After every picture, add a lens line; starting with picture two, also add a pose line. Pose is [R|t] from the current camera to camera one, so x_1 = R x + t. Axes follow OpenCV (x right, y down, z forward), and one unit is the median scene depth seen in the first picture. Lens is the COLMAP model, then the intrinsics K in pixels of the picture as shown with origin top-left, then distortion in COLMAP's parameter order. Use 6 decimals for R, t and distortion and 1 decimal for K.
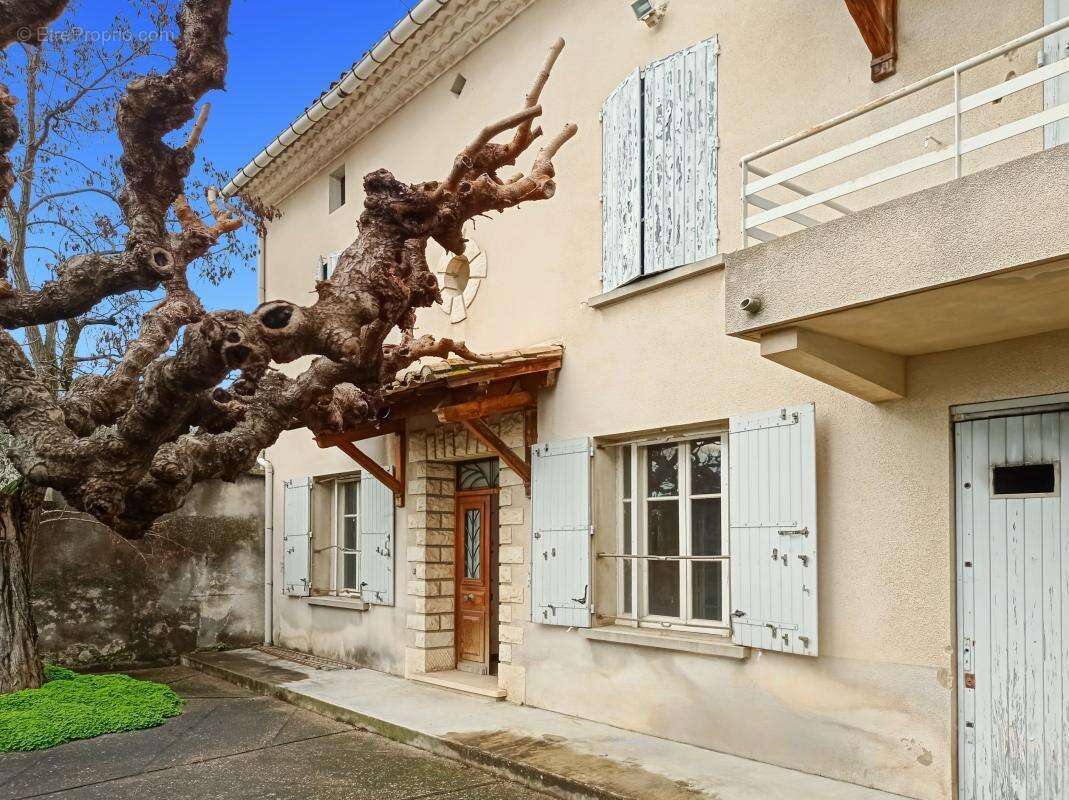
lens RADIAL K [[856.5, 0, 606.2], [0, 856.5, 561.6], [0, 0, 1]] dist [0.013787, -0.008966]
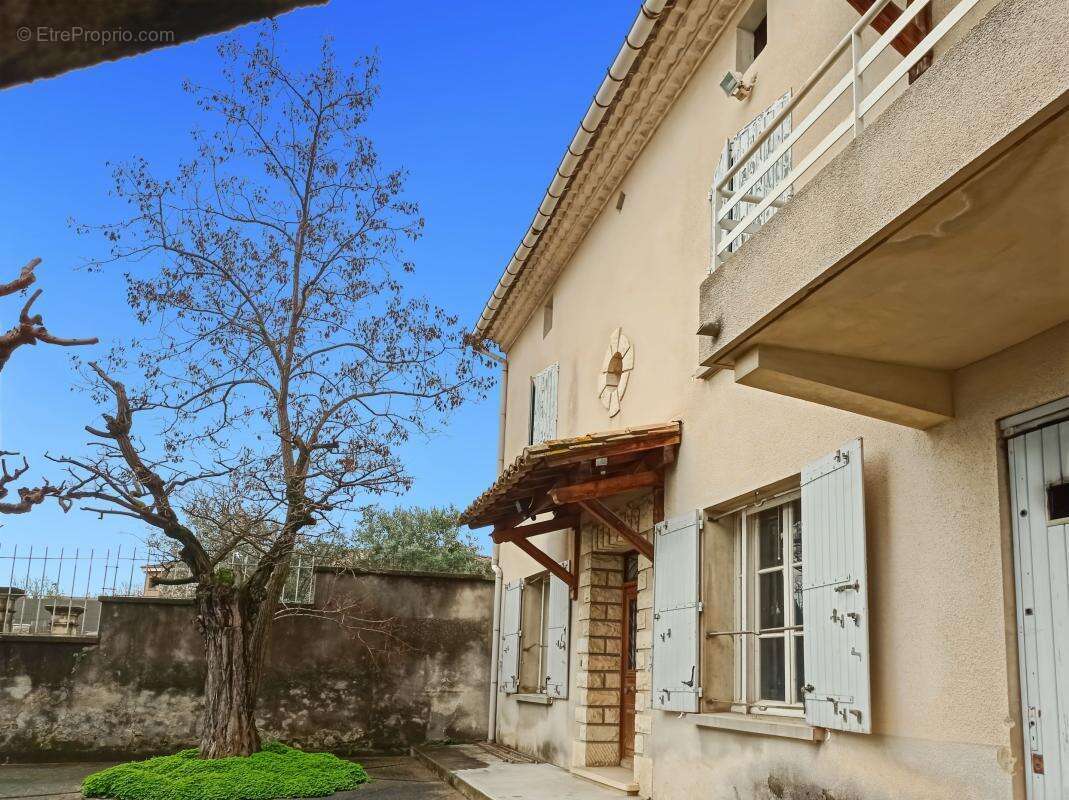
lens RADIAL K [[874.7, 0, 624.8], [0, 874.7, 561.9], [0, 0, 1]] dist [0.004174, 0.006866]
pose [[0.927429, -0.039999, -0.371853, 0.206054], [-0.016530, 0.988909, -0.147599, 0.044572], [0.373633, 0.143034, 0.916482, 0.067835]]
